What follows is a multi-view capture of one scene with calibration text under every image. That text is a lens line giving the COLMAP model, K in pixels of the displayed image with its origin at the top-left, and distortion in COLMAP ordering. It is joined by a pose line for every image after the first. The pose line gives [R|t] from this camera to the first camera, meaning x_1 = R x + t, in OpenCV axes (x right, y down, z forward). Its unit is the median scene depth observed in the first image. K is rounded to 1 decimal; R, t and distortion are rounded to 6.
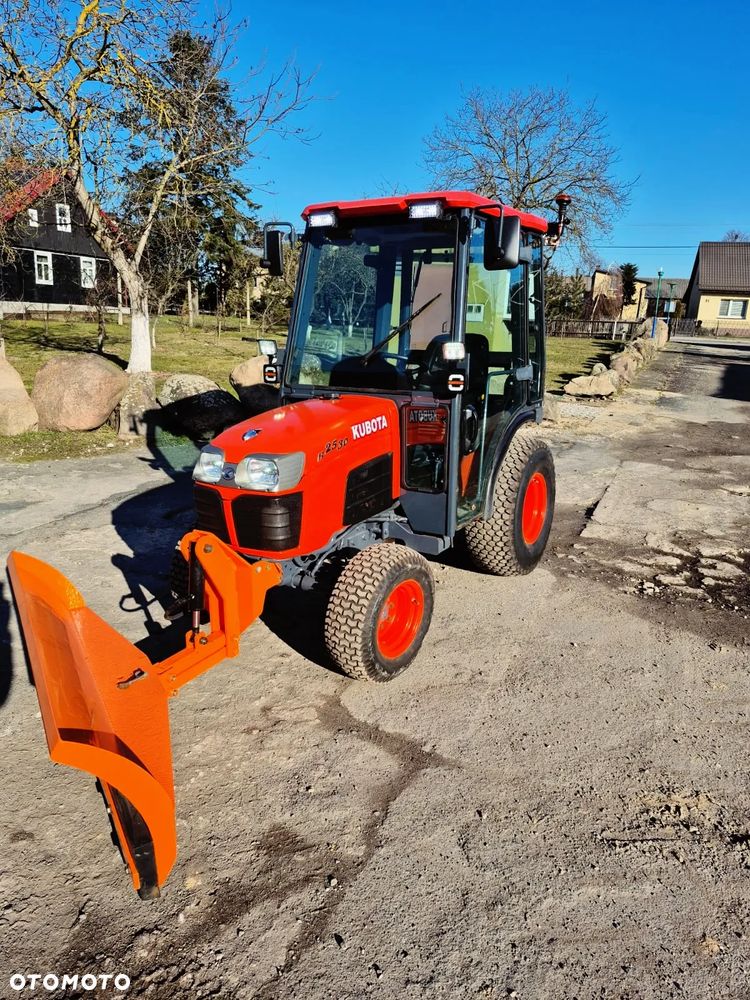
lens RADIAL K [[697.9, 0, 361.6], [0, 697.9, 497.0], [0, 0, 1]] dist [0.022440, -0.006803]
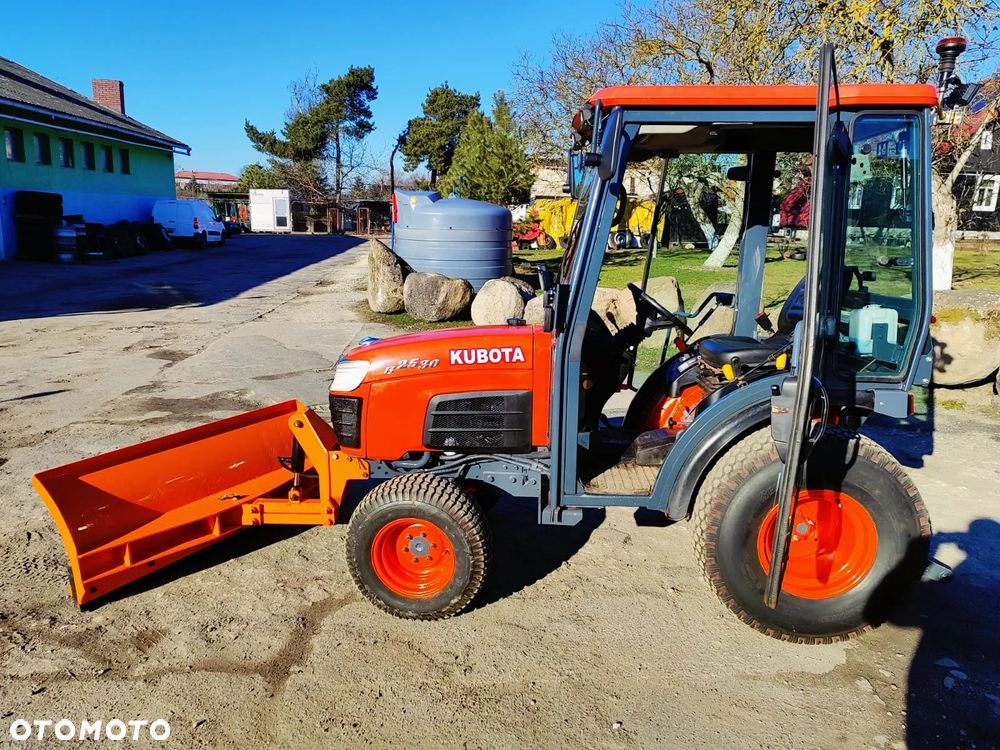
lens RADIAL K [[697.9, 0, 500.0], [0, 697.9, 375.0], [0, 0, 1]] dist [0.022440, -0.006803]
pose [[0.471022, 0.164676, -0.866614, 0.805770], [-0.225069, 0.972340, 0.062437, -0.134316], [0.852926, 0.165639, 0.495057, 0.544601]]
